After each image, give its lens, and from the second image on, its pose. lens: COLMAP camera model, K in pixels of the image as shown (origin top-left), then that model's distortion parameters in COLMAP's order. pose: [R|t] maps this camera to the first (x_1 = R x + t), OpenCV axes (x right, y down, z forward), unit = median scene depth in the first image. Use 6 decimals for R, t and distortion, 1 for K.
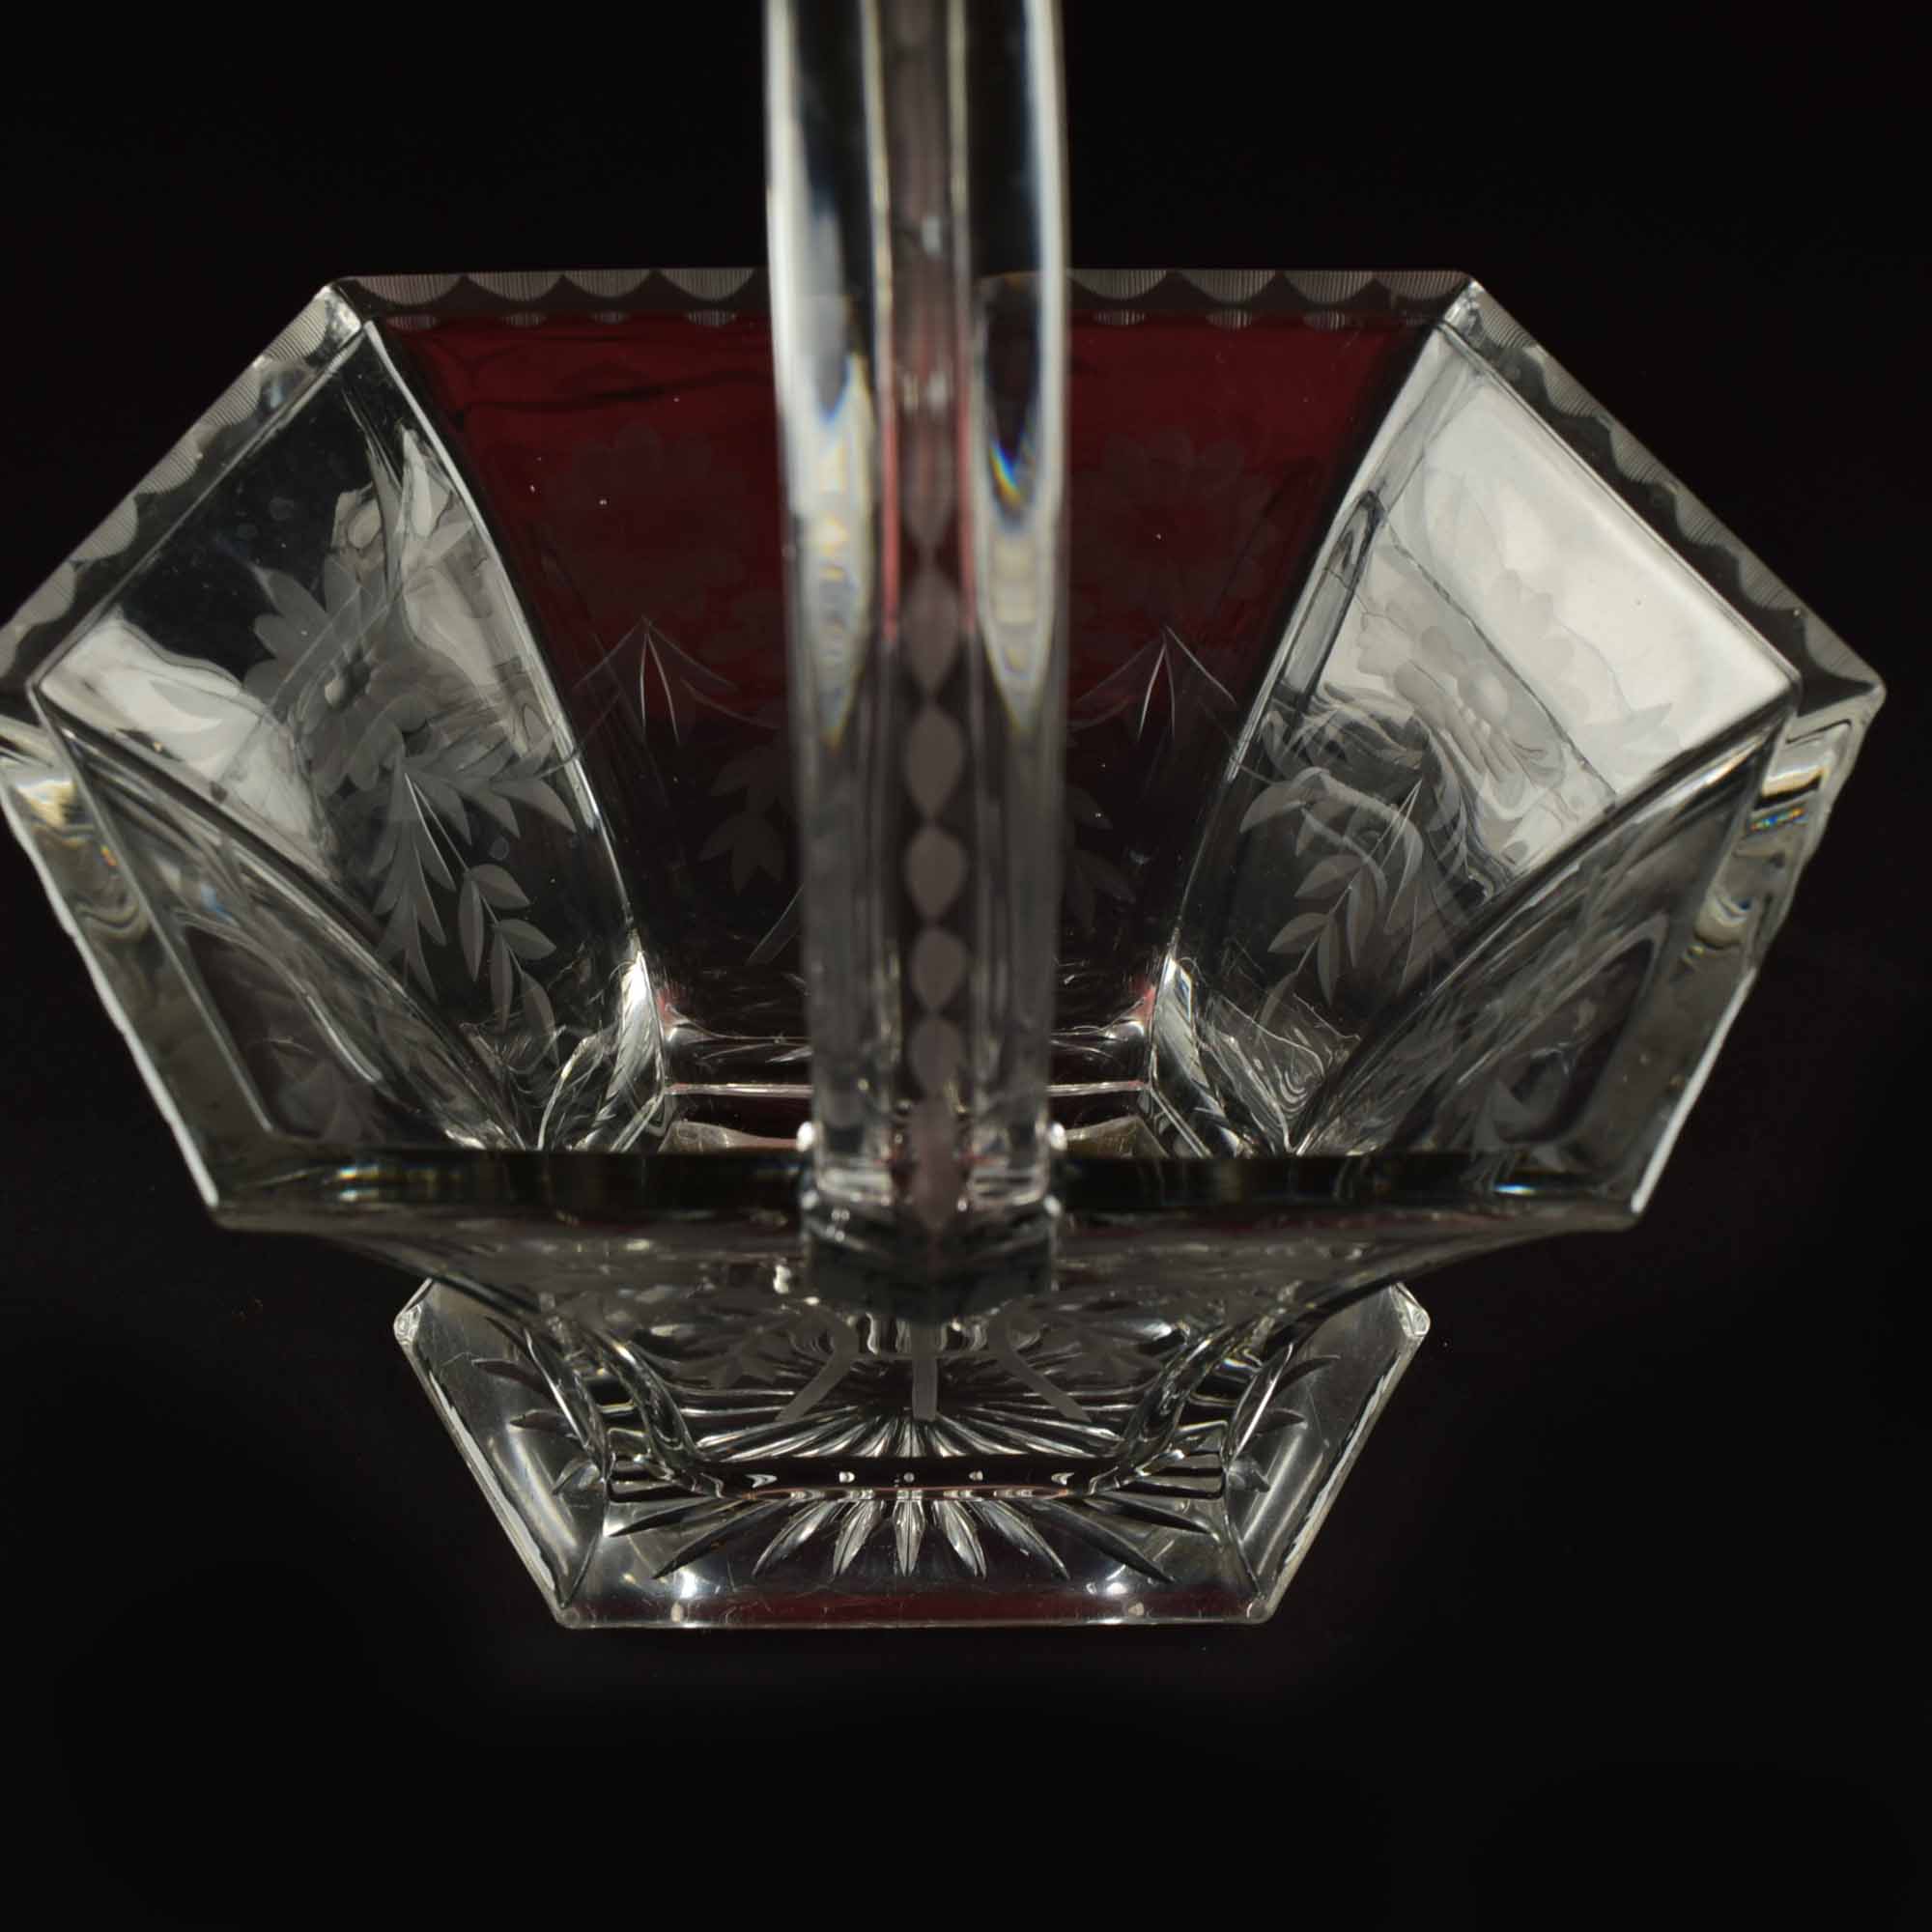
lens RADIAL K [[4529.3, 0, 966.0], [0, 4529.3, 966.0], [0, 0, 1]] dist [-0.020601, -16.085894]
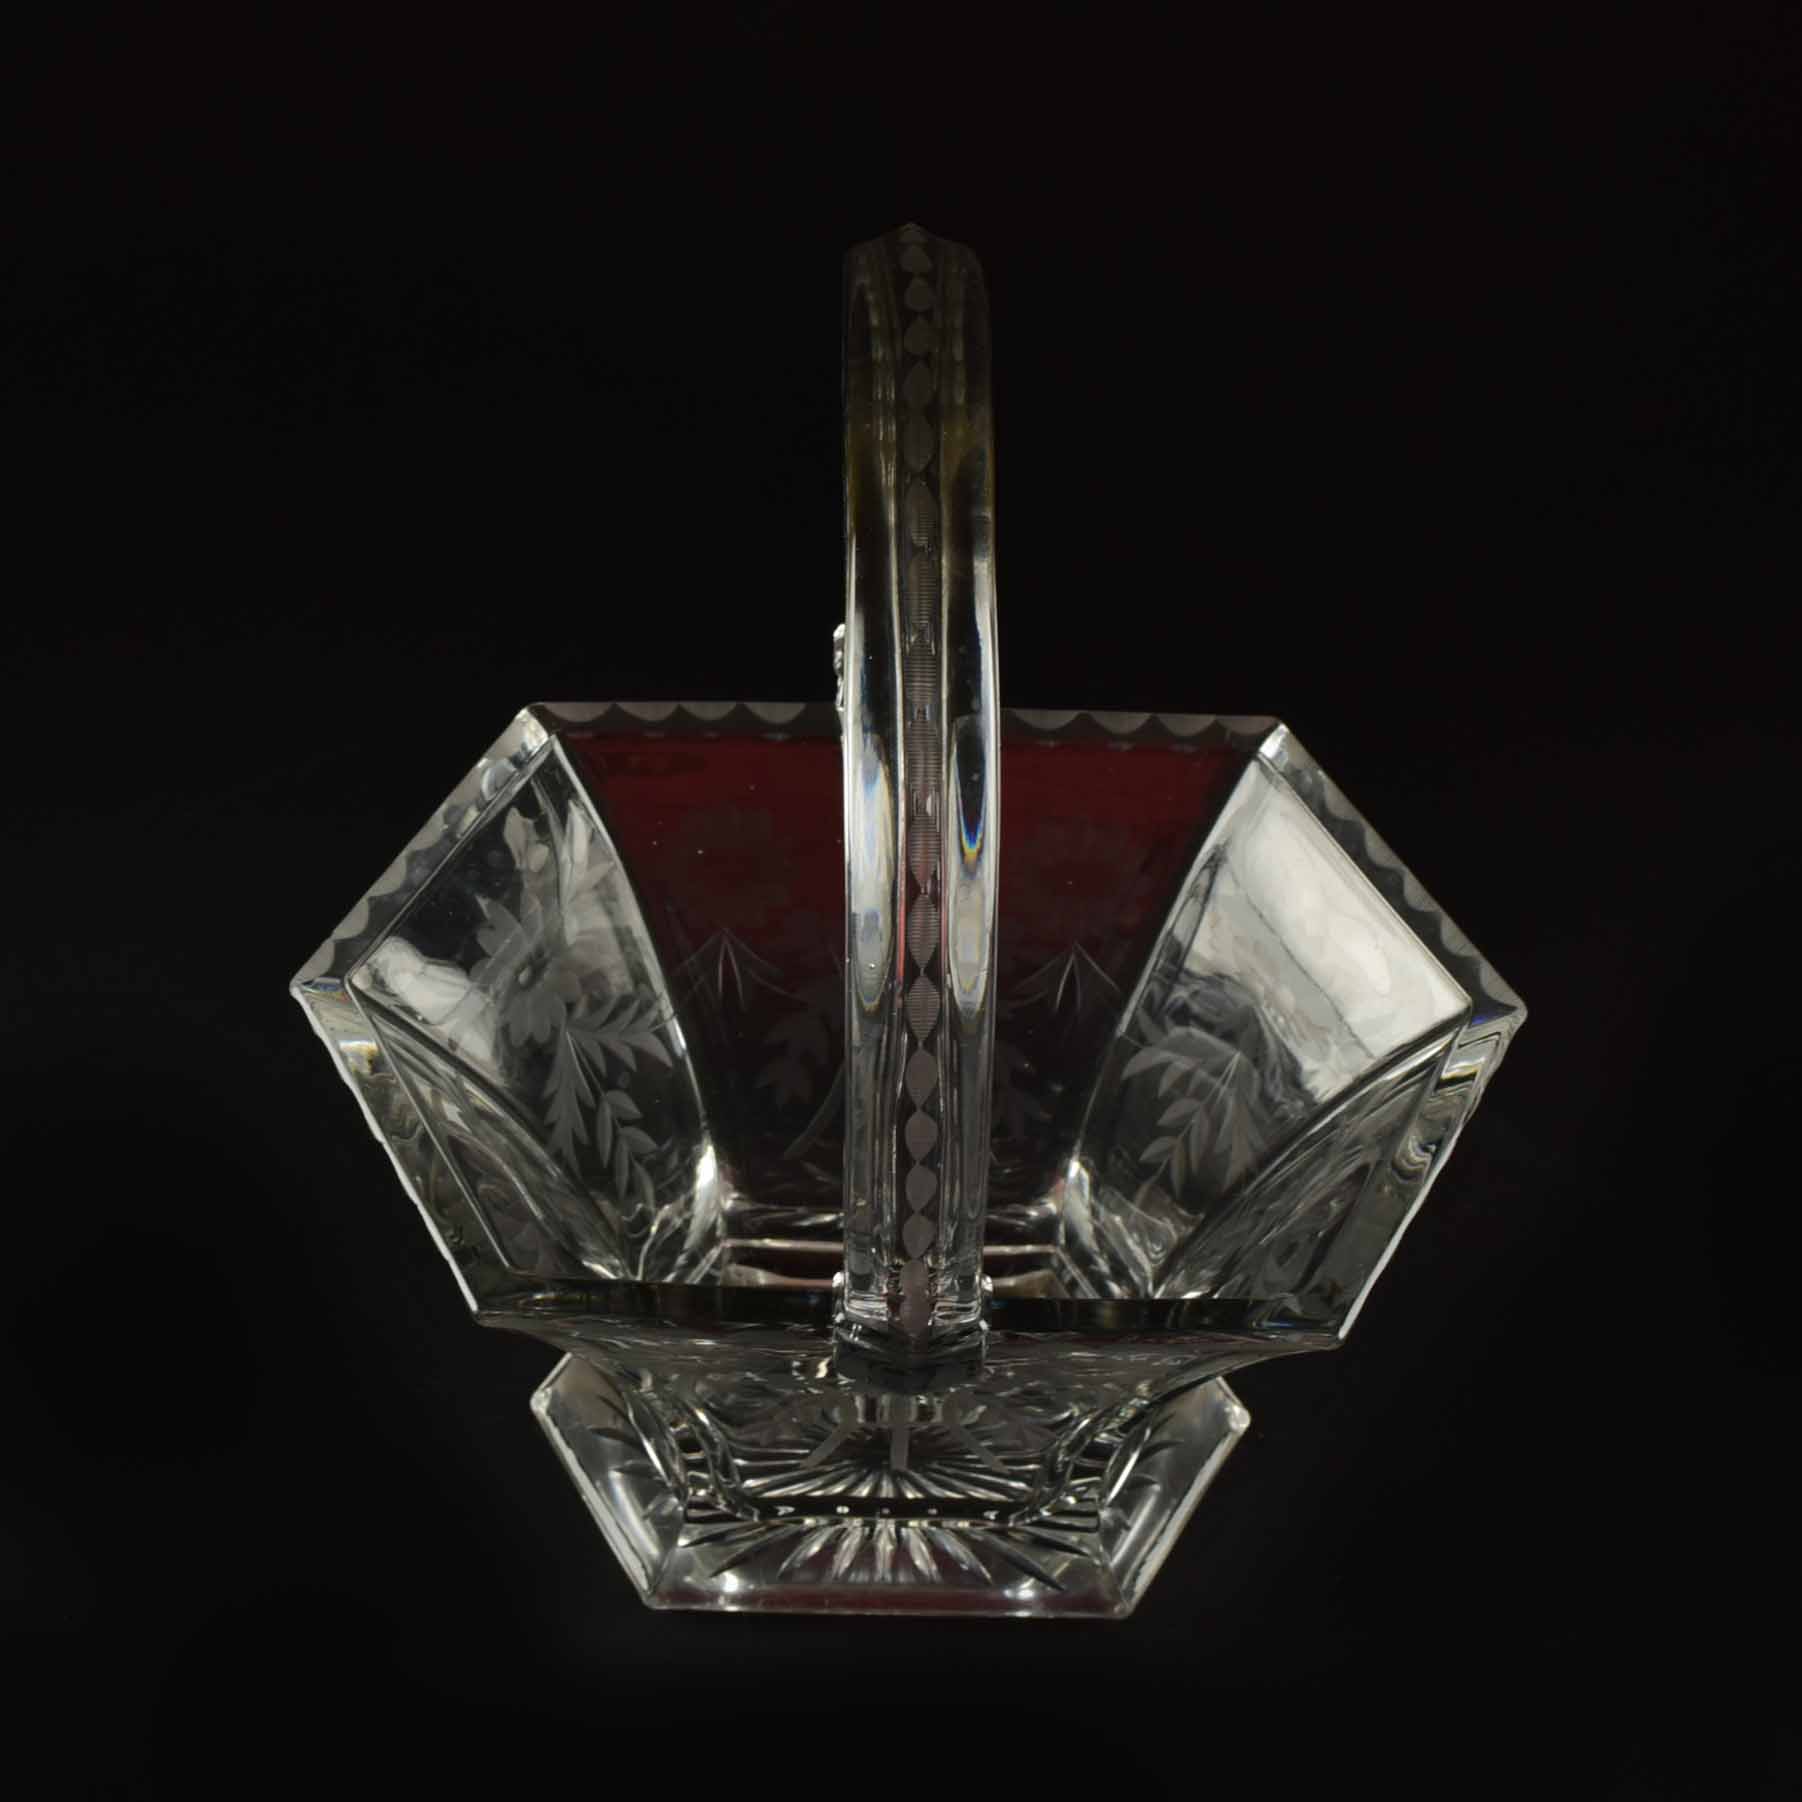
lens RADIAL K [[3346.7, 0, 901.0], [0, 3346.7, 901.0], [0, 0, 1]] dist [-0.251445, -2.035521]
pose [[0.999602, 0.025800, -0.011429, -0.000606], [-0.026589, 0.996800, -0.075379, -0.004023], [0.009448, 0.075653, 0.997089, -0.100779]]
